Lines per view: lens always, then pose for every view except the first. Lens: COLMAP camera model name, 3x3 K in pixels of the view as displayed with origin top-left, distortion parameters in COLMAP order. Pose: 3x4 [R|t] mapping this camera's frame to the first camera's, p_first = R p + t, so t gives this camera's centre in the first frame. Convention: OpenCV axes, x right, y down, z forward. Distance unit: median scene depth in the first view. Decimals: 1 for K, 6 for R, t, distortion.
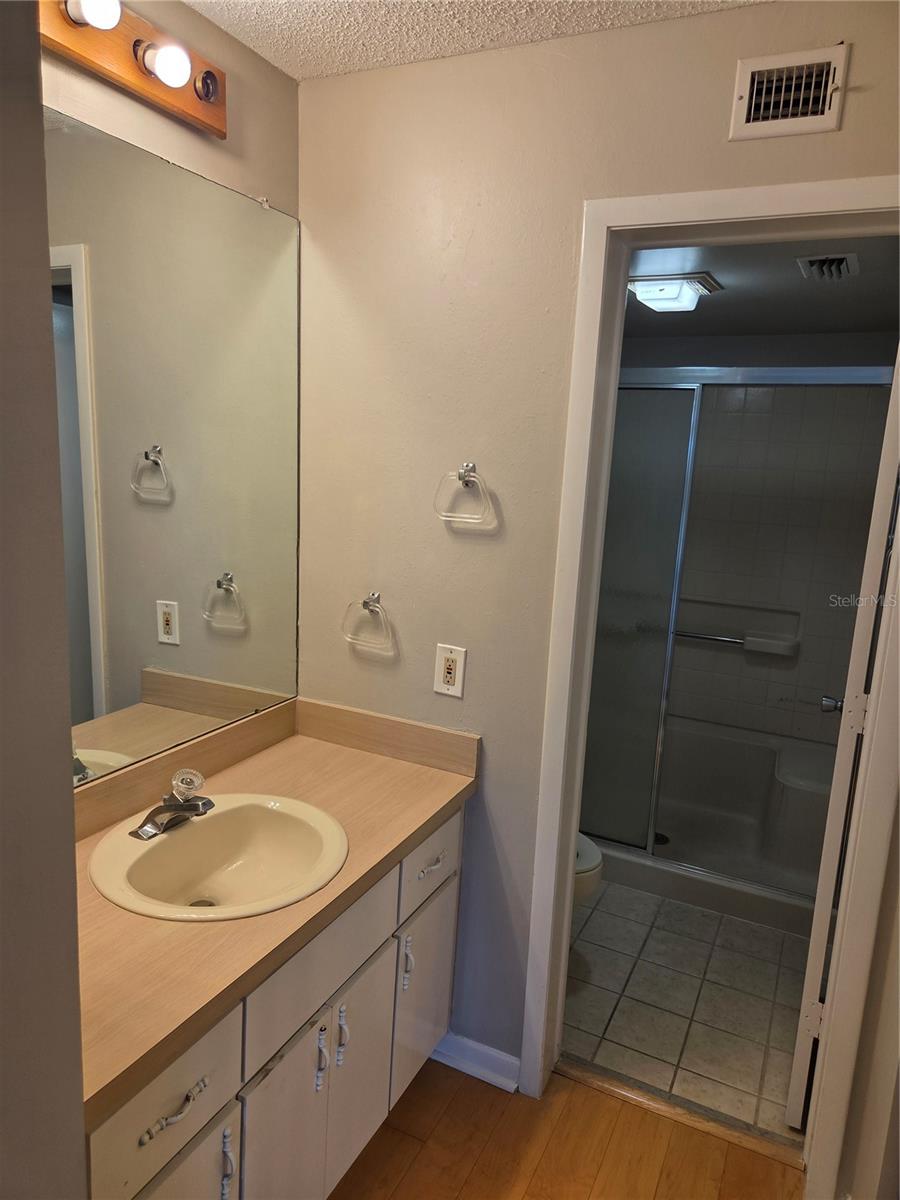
lens RADIAL K [[803.7, 0, 448.4], [0, 803.7, 600.8], [0, 0, 1]] dist [0.074625, -0.056578]
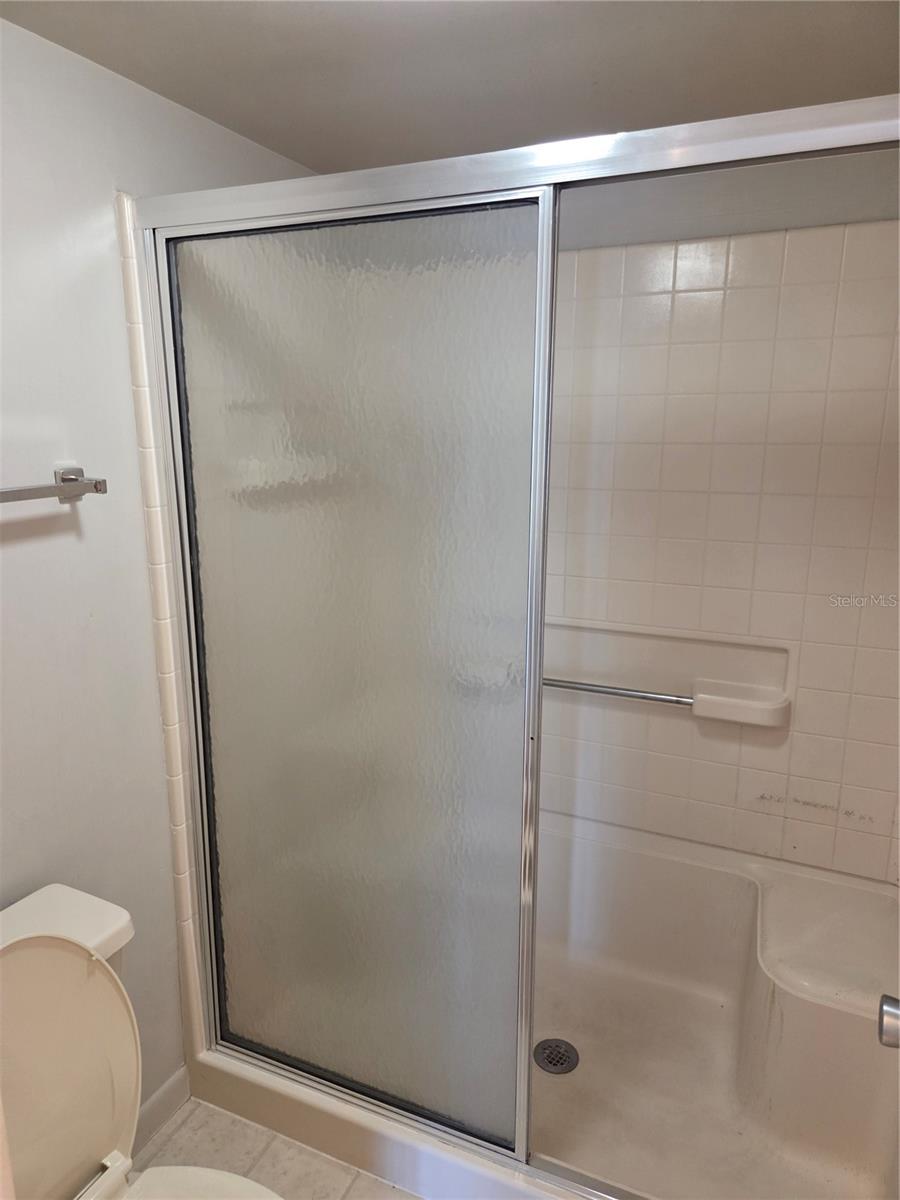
lens RADIAL K [[803.7, 0, 451.0], [0, 803.7, 600.7], [0, 0, 1]] dist [0.074625, -0.056578]
pose [[0.998200, -0.054407, 0.025225, 0.183760], [0.053227, 0.997555, 0.045289, -0.057096], [-0.027627, -0.043865, 0.998655, 0.440410]]
